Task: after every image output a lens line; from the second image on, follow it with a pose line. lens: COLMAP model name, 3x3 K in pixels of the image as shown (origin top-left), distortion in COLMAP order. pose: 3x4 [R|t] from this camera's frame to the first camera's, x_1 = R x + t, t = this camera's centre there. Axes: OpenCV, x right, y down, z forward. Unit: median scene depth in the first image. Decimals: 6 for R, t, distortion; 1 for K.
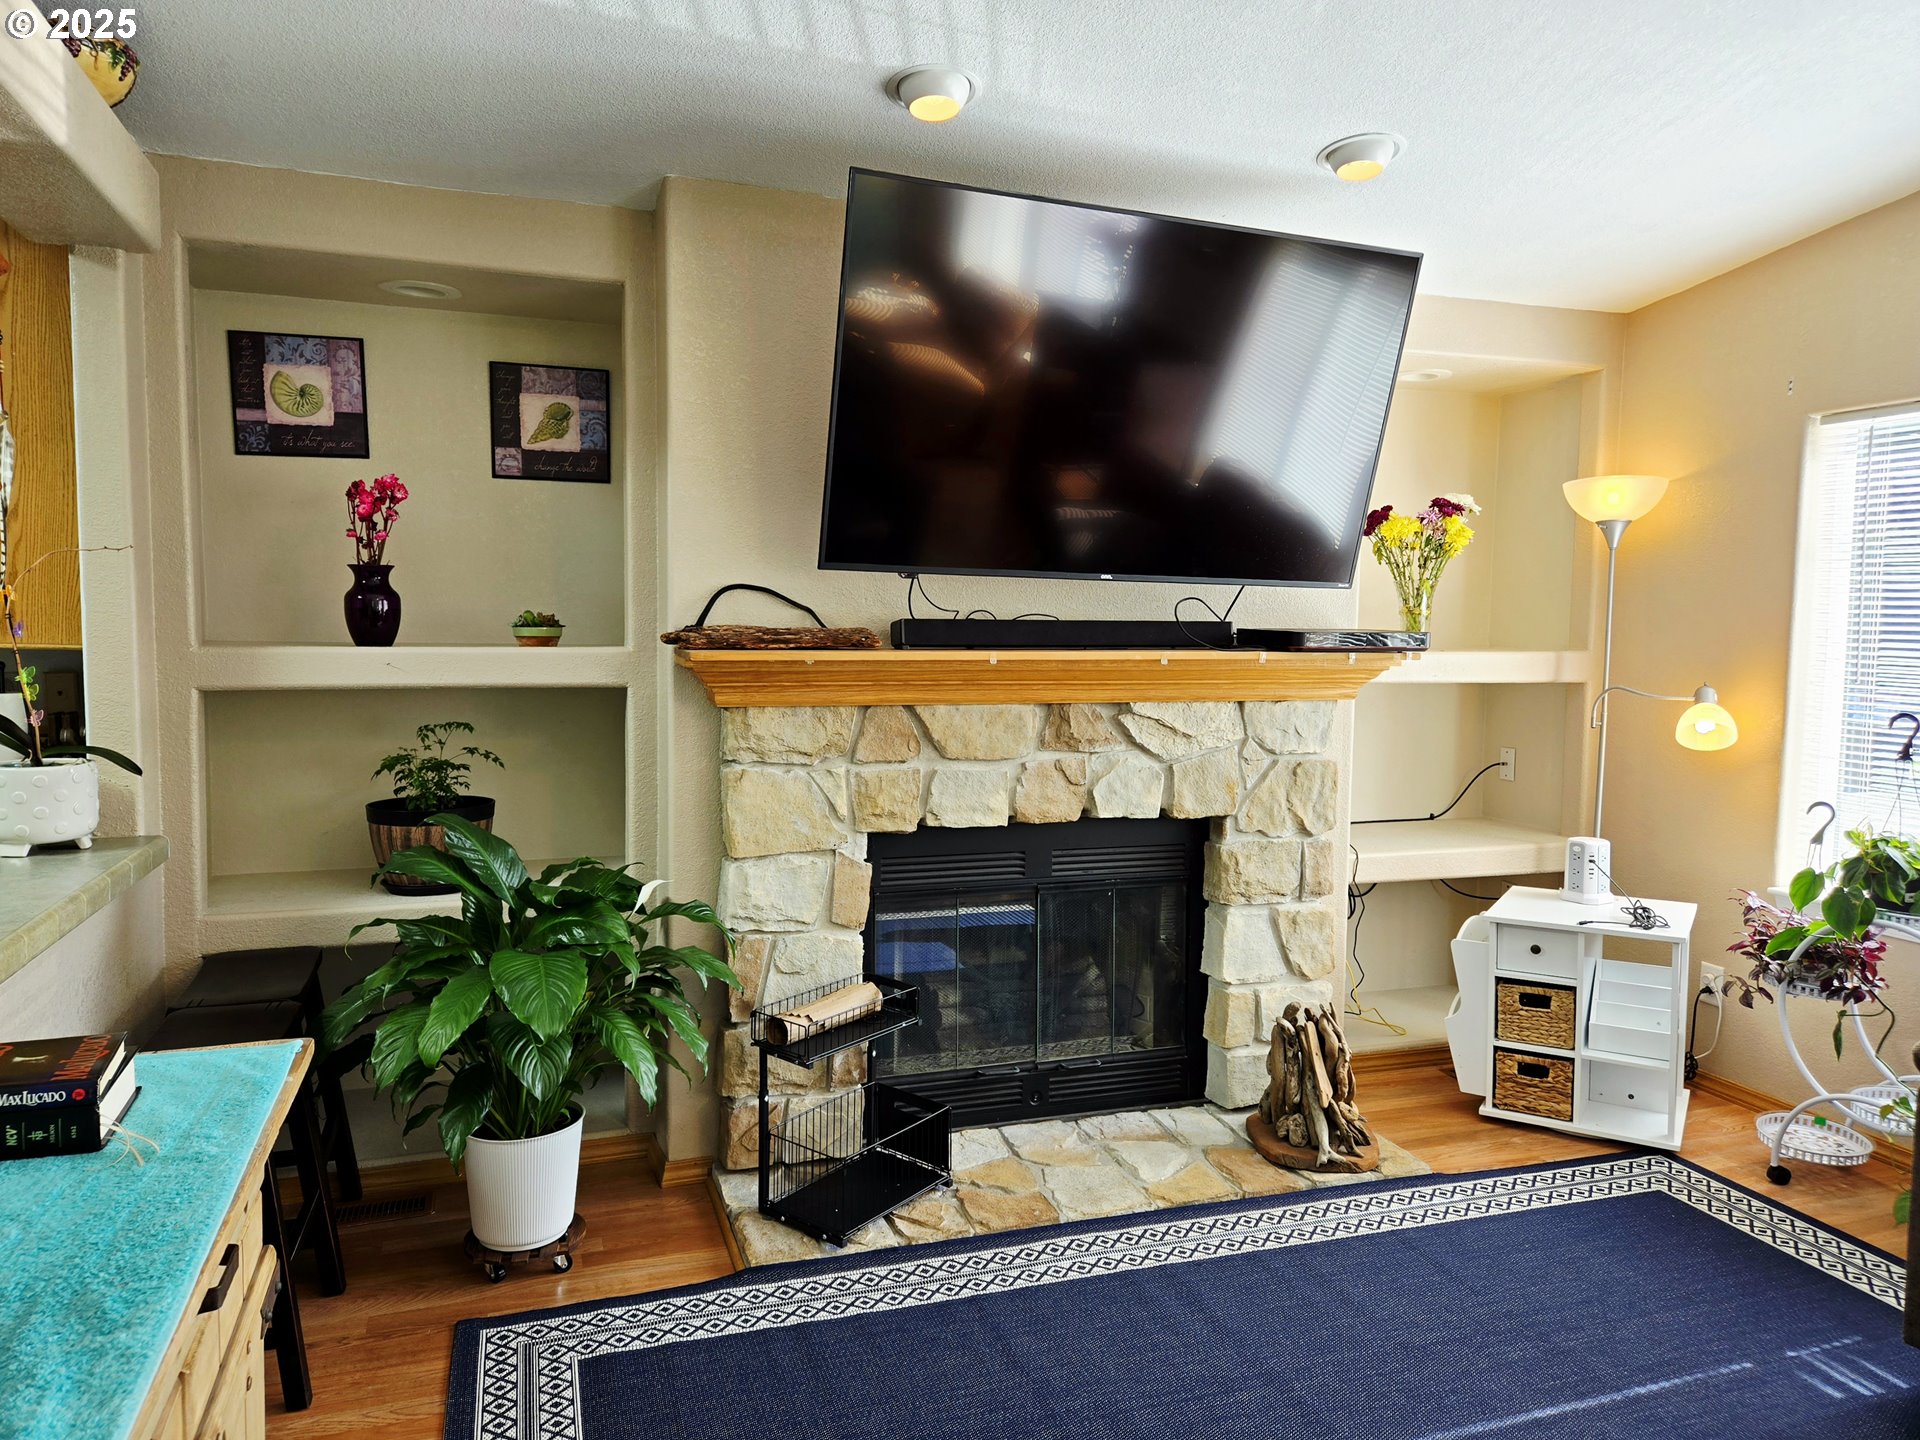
lens RADIAL K [[1328.3, 0, 956.6], [0, 1328.3, 715.3], [0, 0, 1]] dist [0.078872, -0.044289]
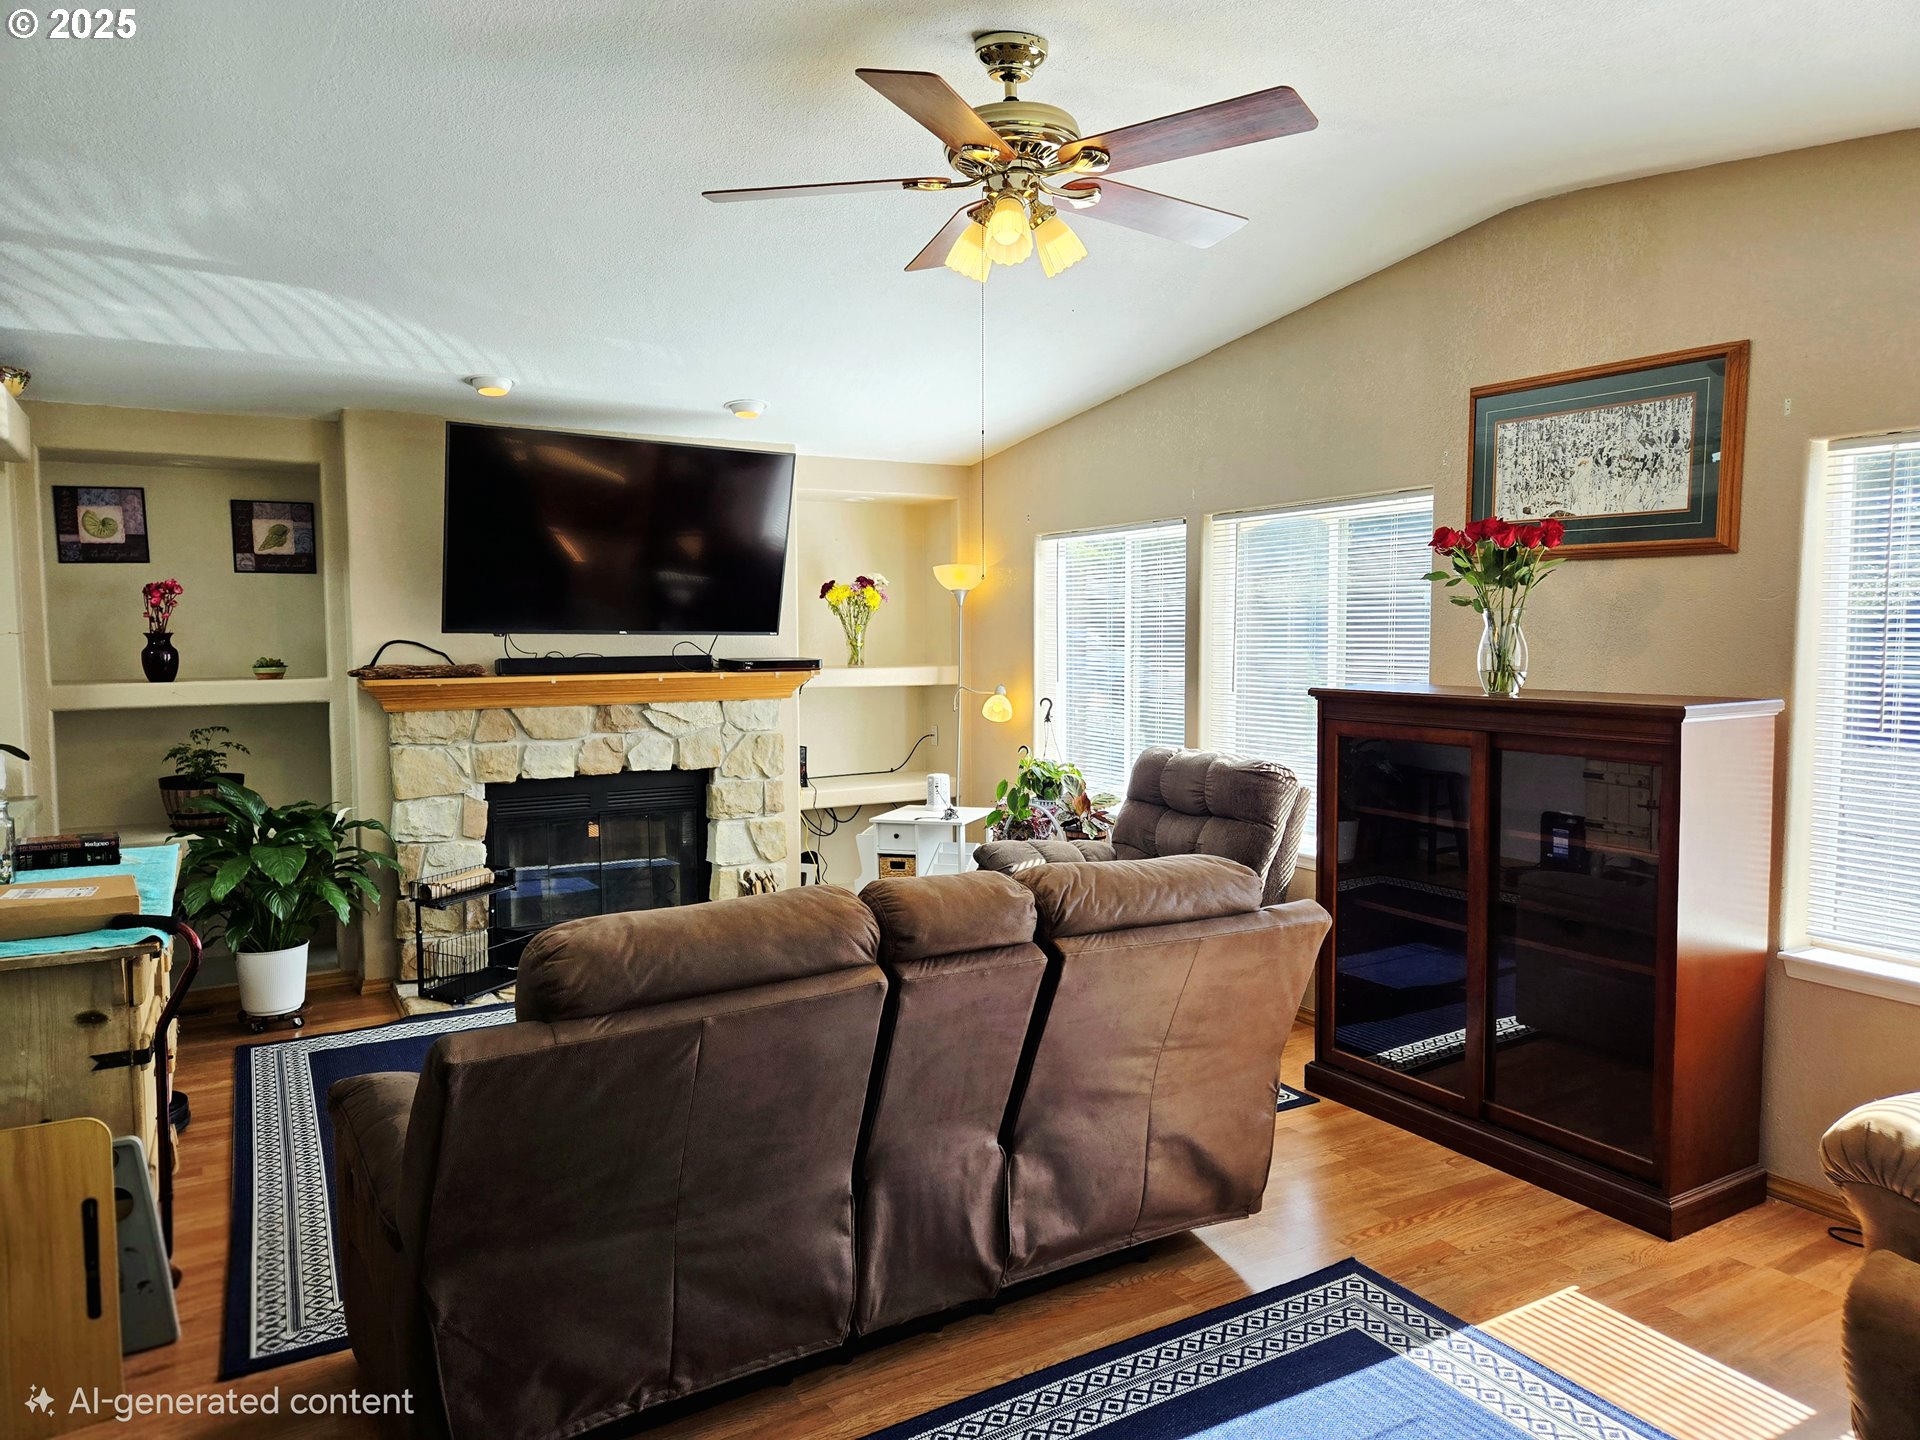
lens RADIAL K [[1328.3, 0, 972.4], [0, 1328.3, 721.0], [0, 0, 1]] dist [0.078872, -0.044289]
pose [[0.983210, -0.030786, 0.179864, 0.235082], [0.030707, 0.999523, 0.003224, 0.021066], [-0.179878, 0.002353, 0.983686, -0.789682]]
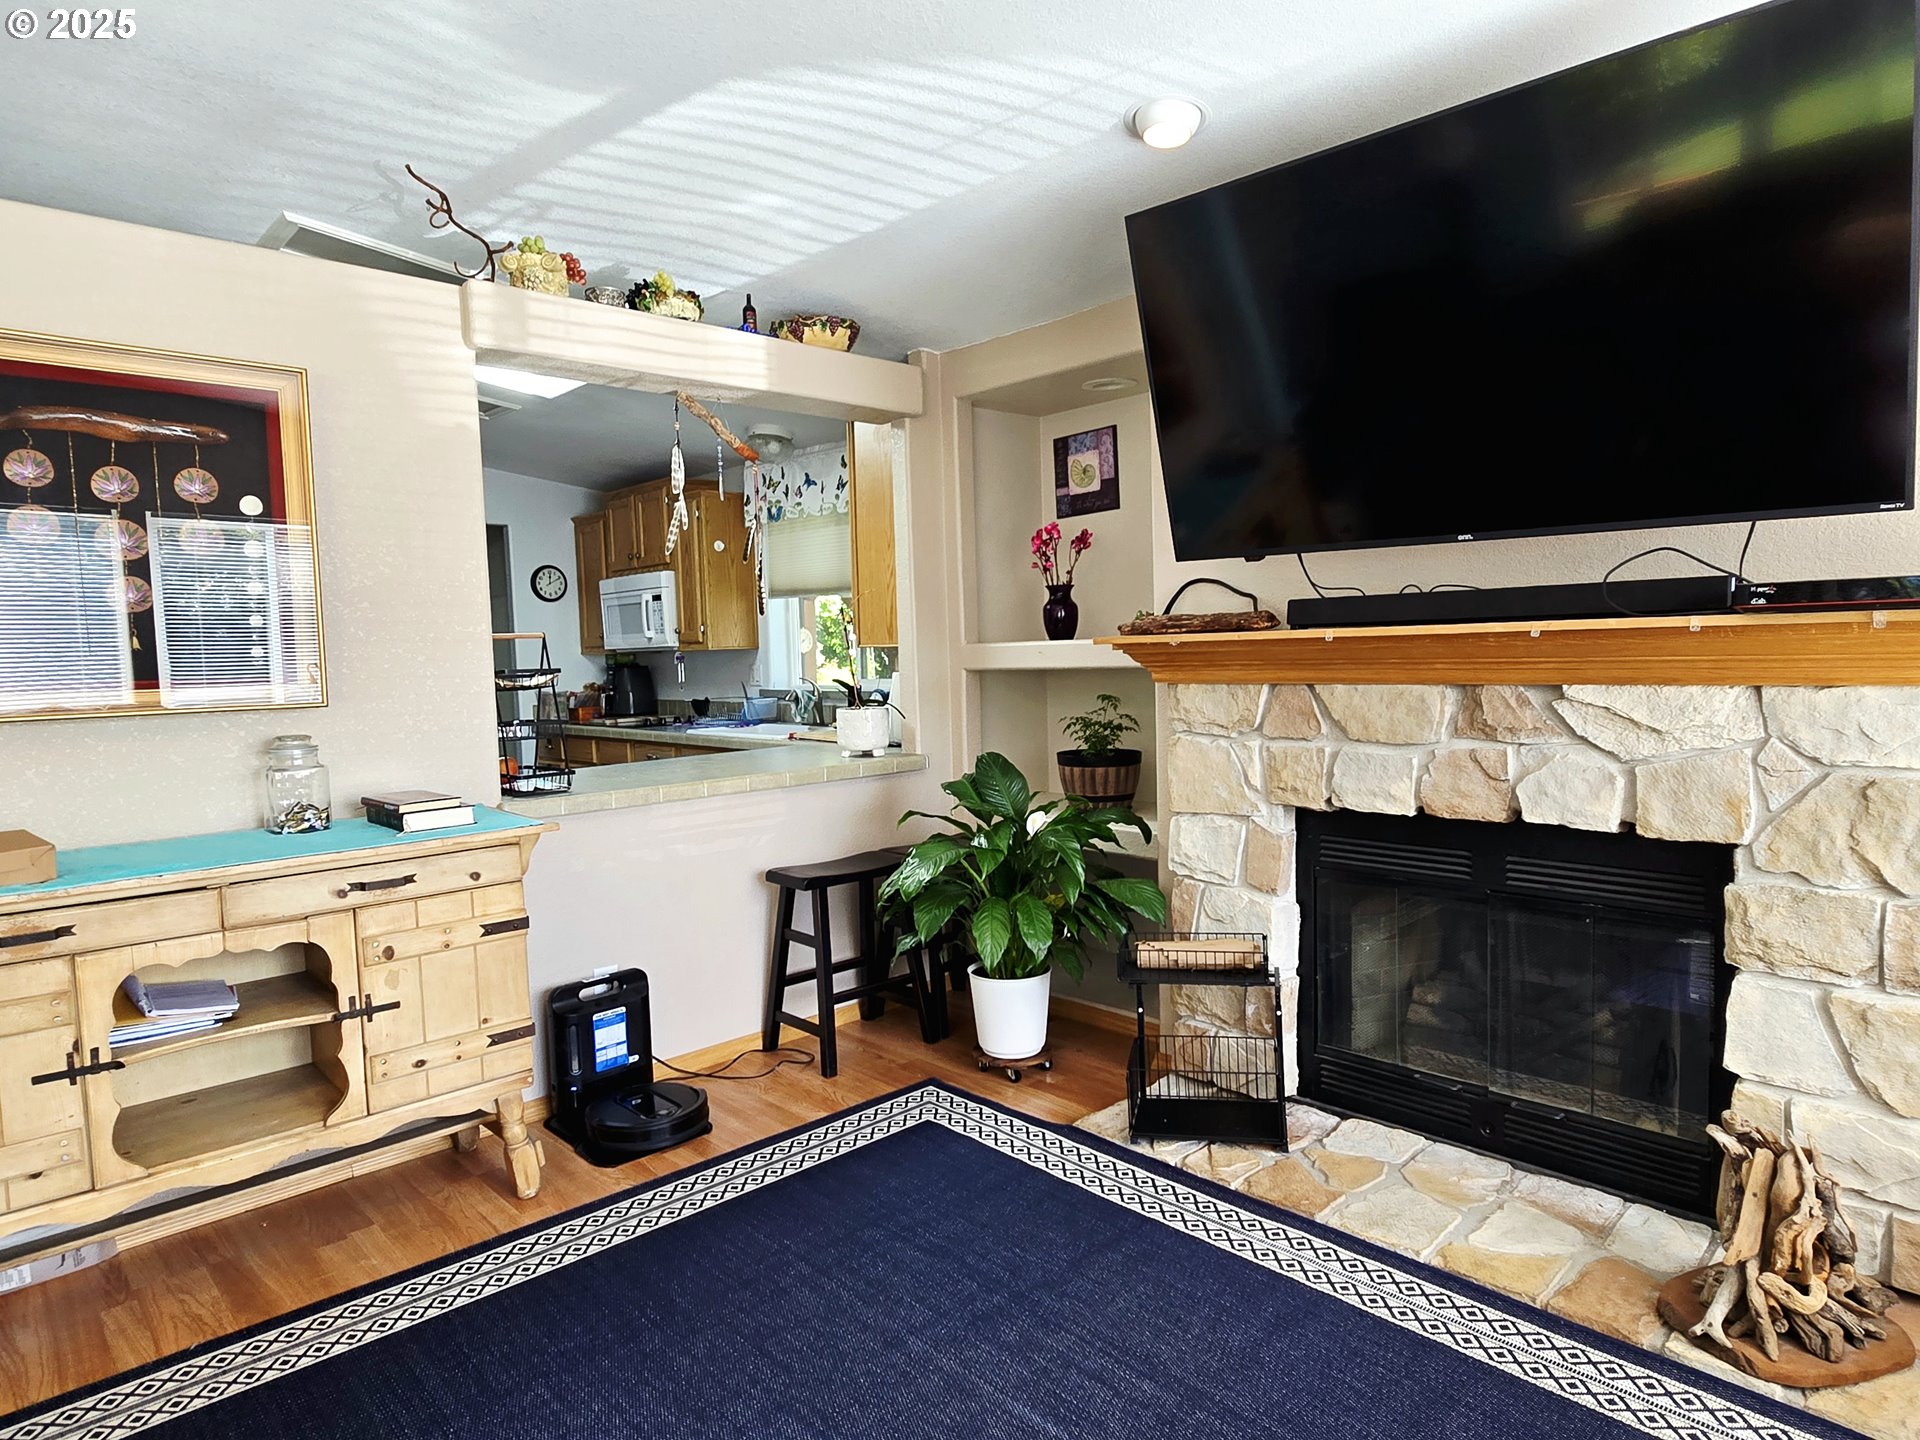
lens RADIAL K [[1147.0, 0, 940.4], [0, 1147.0, 726.8], [0, 0, 1]] dist [0.002306, 0.002360]
pose [[0.399732, 0.041779, -0.915679, 0.635395], [-0.032417, 0.998980, 0.031428, 0.006279], [0.916059, 0.017120, 0.400679, 0.374216]]
